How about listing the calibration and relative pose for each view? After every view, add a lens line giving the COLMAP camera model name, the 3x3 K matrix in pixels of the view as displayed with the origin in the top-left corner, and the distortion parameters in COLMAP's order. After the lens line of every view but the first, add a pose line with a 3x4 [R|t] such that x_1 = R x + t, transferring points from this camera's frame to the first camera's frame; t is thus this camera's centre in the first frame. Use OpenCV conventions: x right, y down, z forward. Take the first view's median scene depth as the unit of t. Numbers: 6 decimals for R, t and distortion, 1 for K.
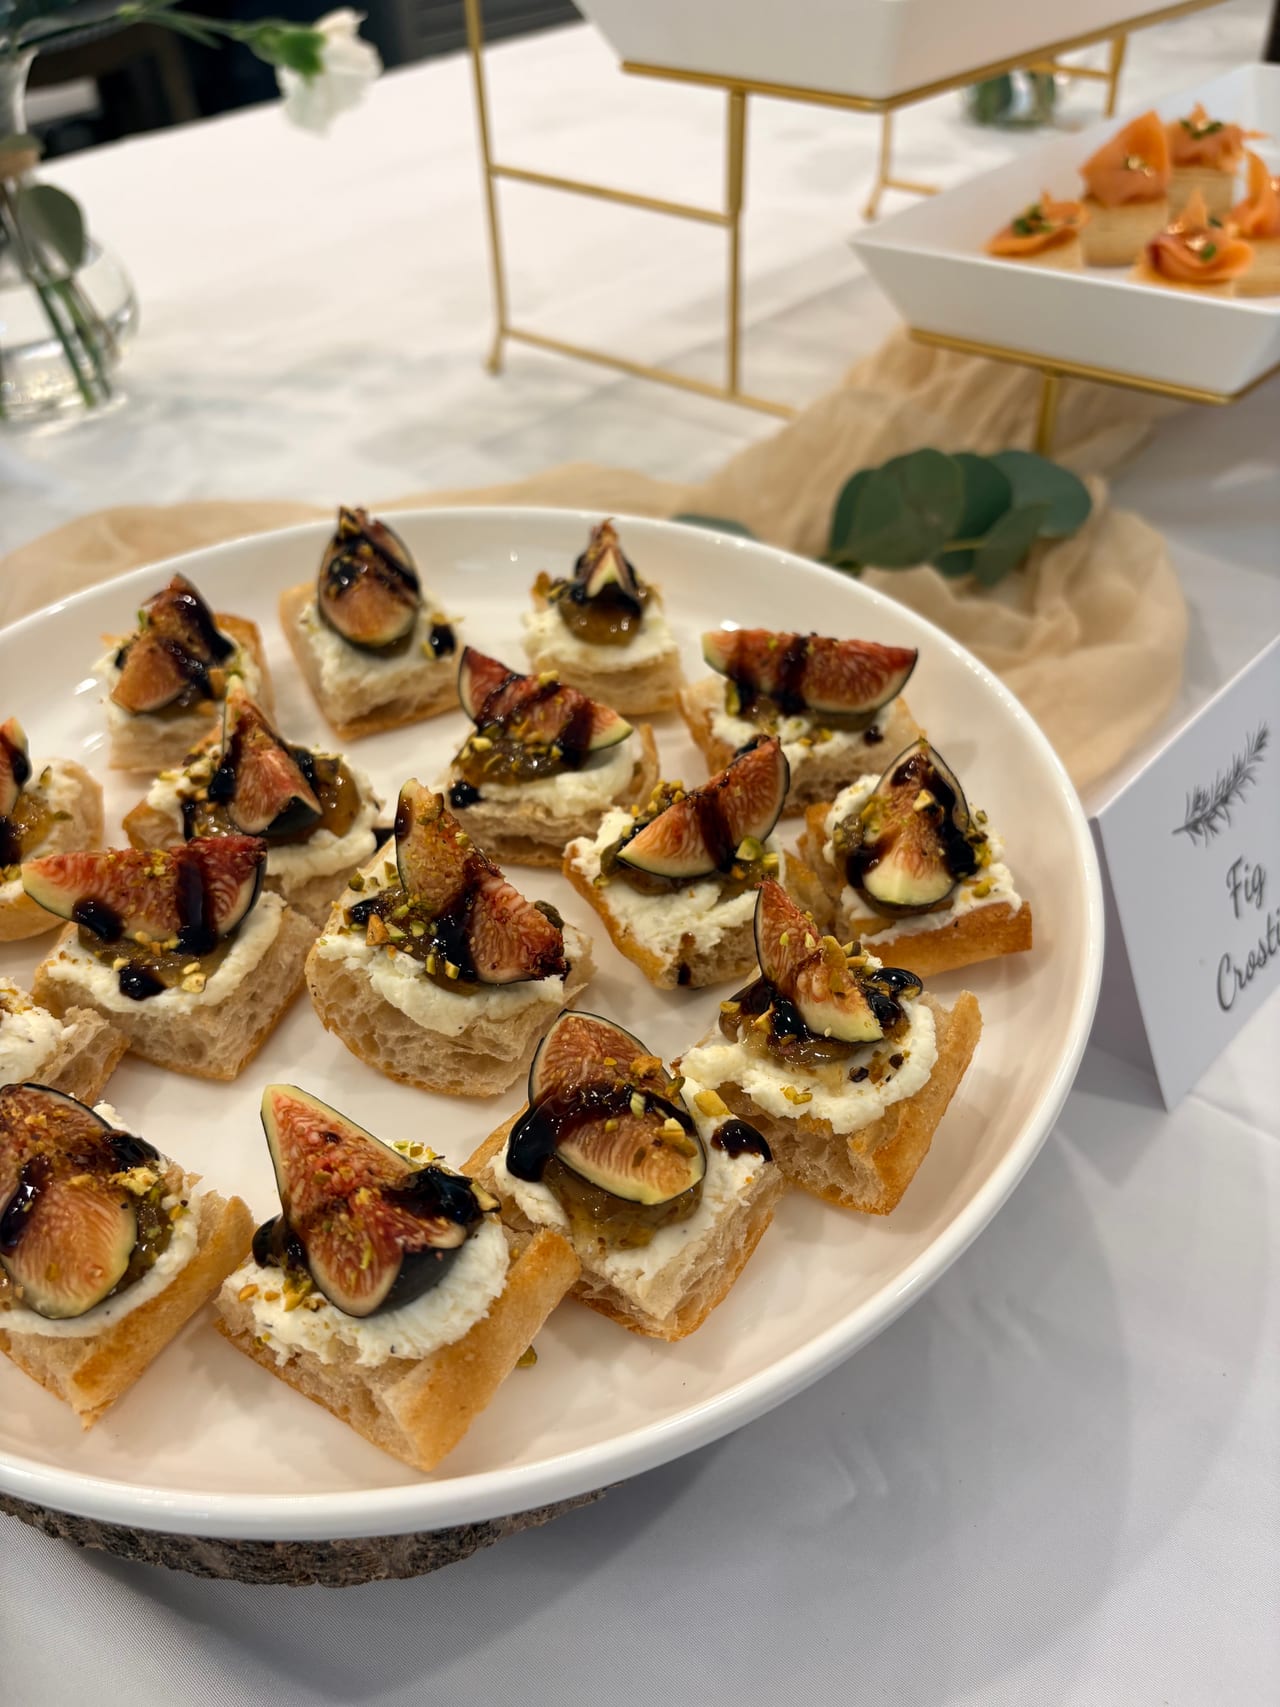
lens RADIAL K [[1315.5, 0, 648.7], [0, 1315.5, 866.3], [0, 0, 1]] dist [0.043308, -0.059040]
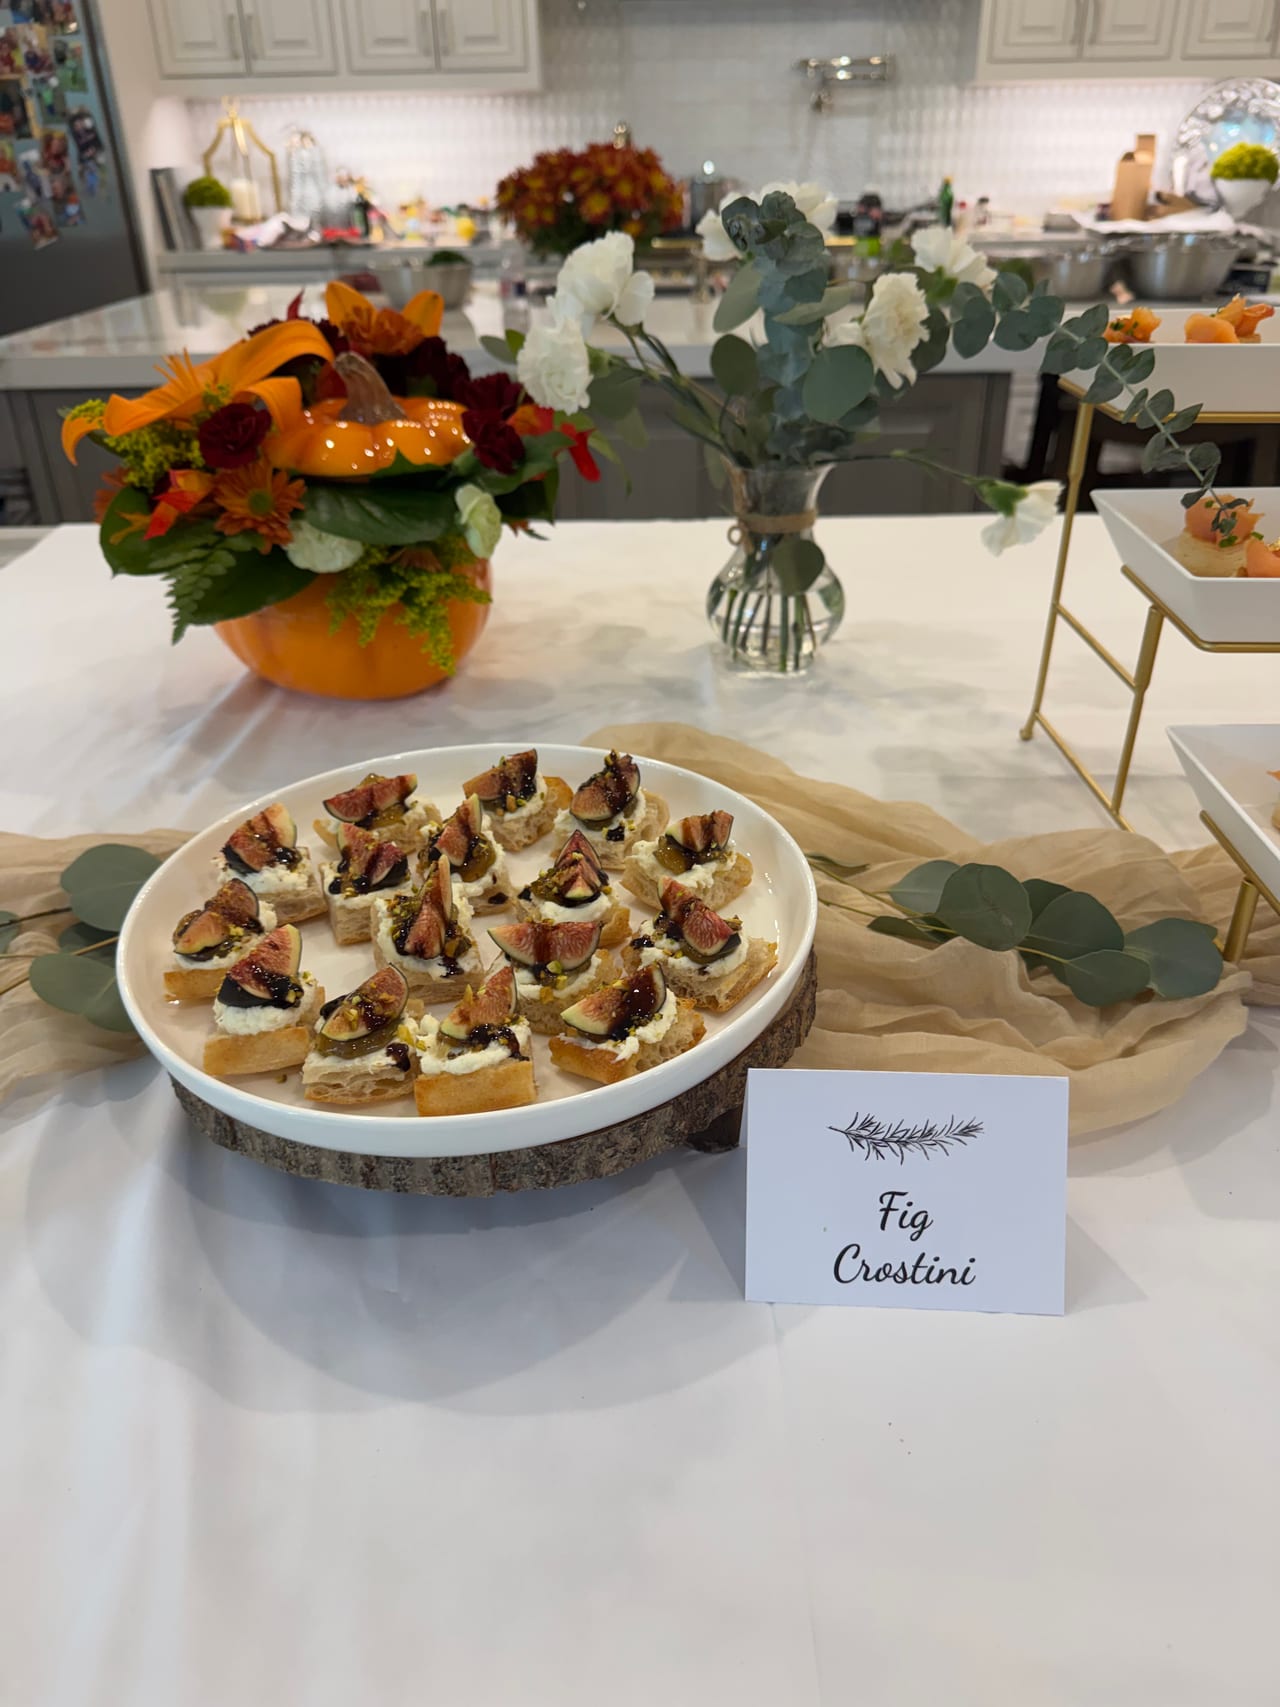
lens RADIAL K [[1235.8, 0, 646.3], [0, 1235.8, 879.8], [0, 0, 1]] dist [0.039956, -0.033063]
pose [[0.656375, 0.408379, -0.634348, 1.145956], [-0.512525, 0.858383, 0.022285, -0.211223], [0.553615, 0.310492, 0.772726, -0.293438]]
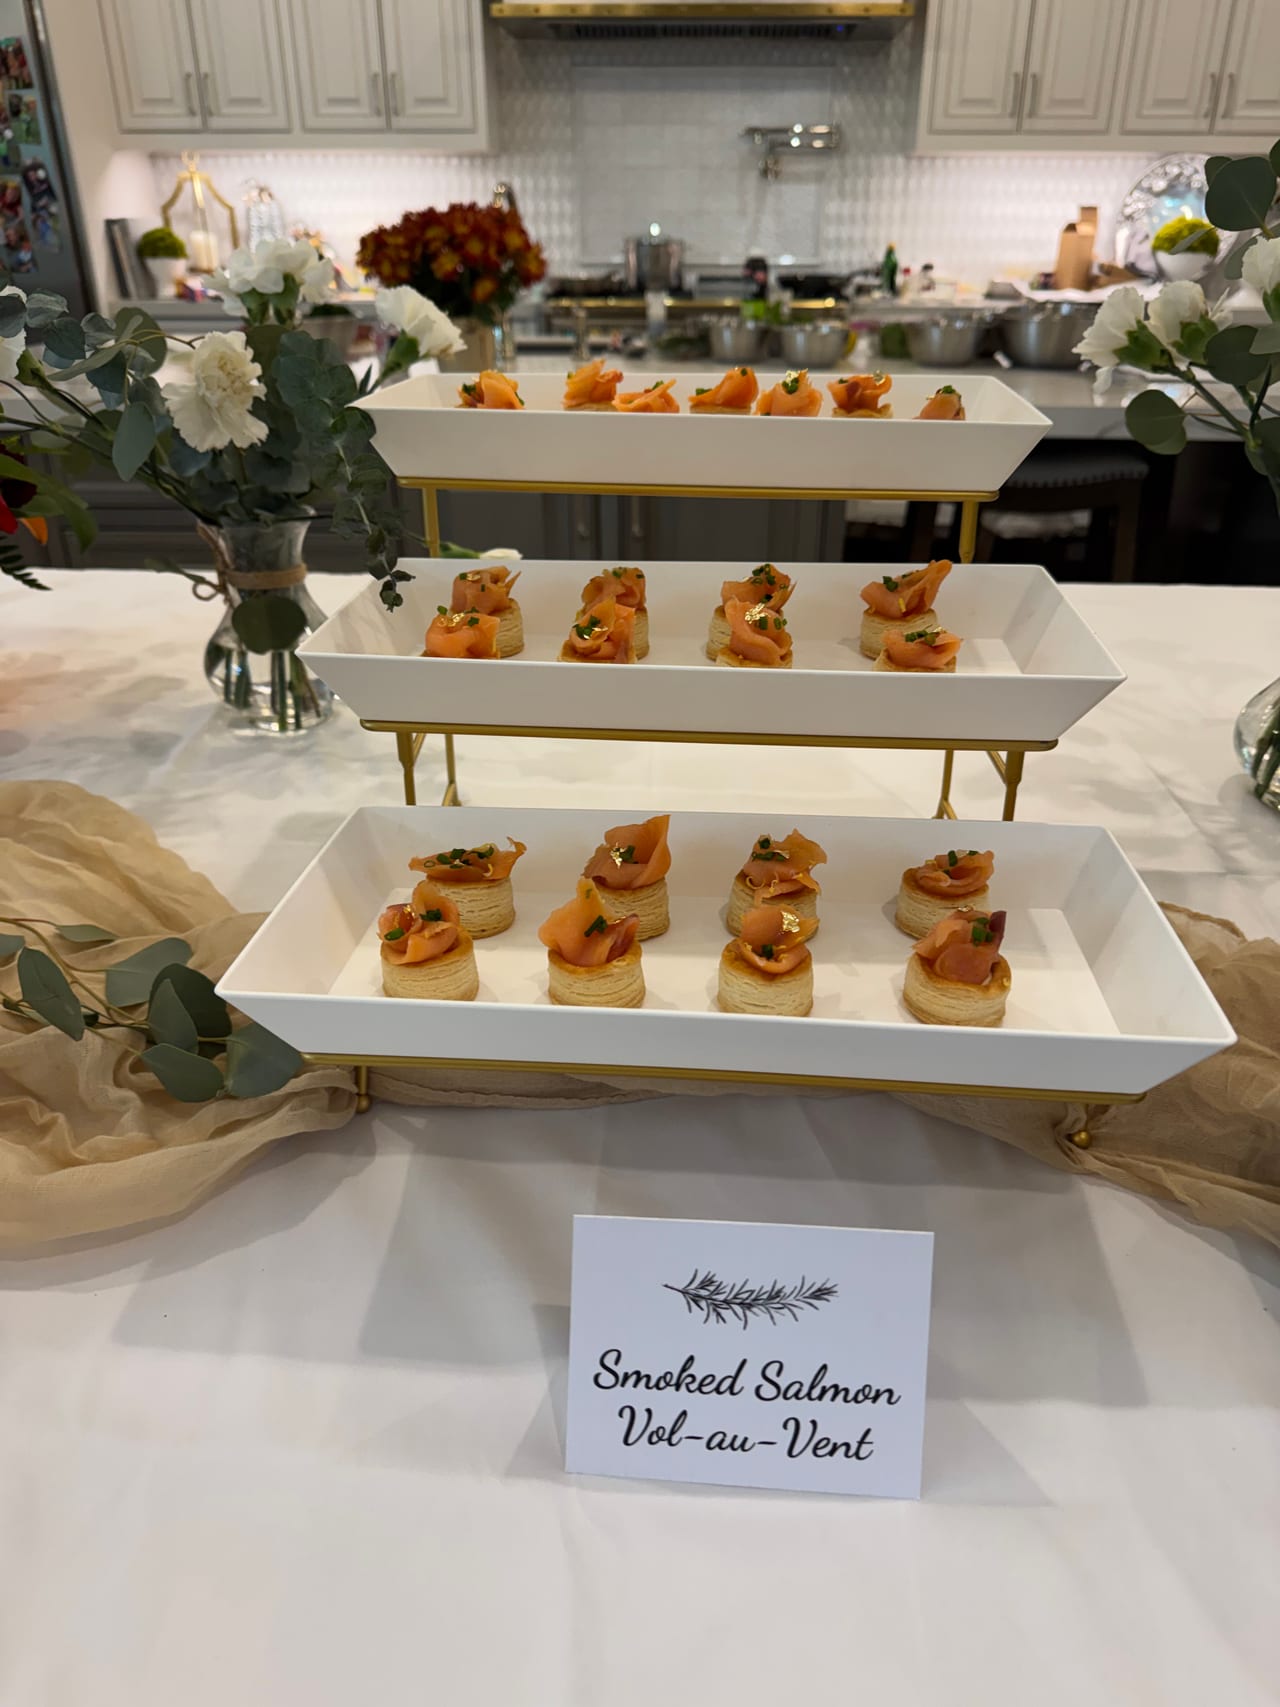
lens RADIAL K [[1262.1, 0, 660.4], [0, 1262.1, 873.5], [0, 0, 1]] dist [0.031187, -0.027752]
pose [[0.635860, 0.394327, -0.663466, 1.973238], [-0.536577, 0.843755, -0.012770, -0.985215], [0.554768, 0.364121, 0.748097, 0.560600]]
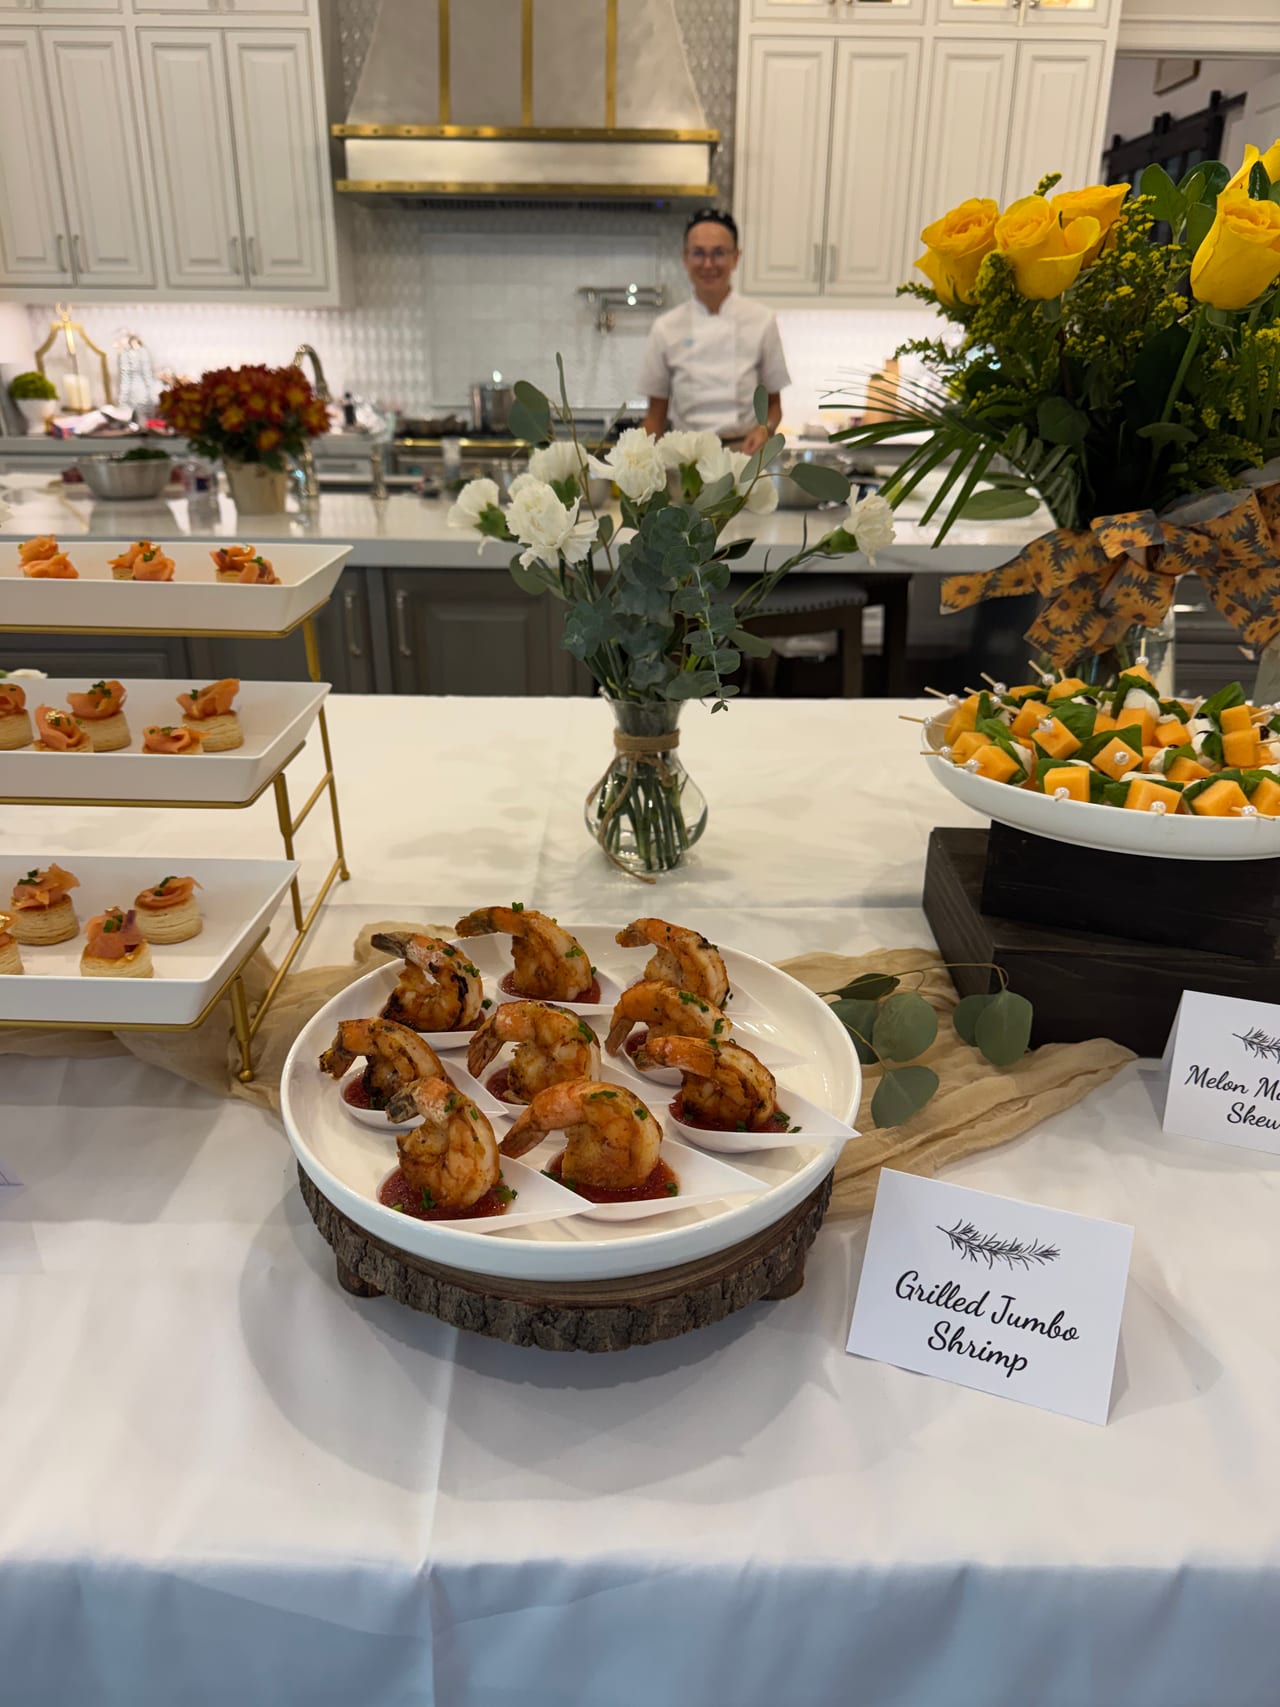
lens RADIAL K [[1297.3, 0, 652.6], [0, 1297.3, 847.9], [0, 0, 1]] dist [0.048063, -0.049674]
pose [[0.663711, 0.310890, -0.680320, 3.634393], [-0.523514, 0.842703, -0.125637, -1.540910], [0.534248, 0.439544, 0.722066, 0.718384]]
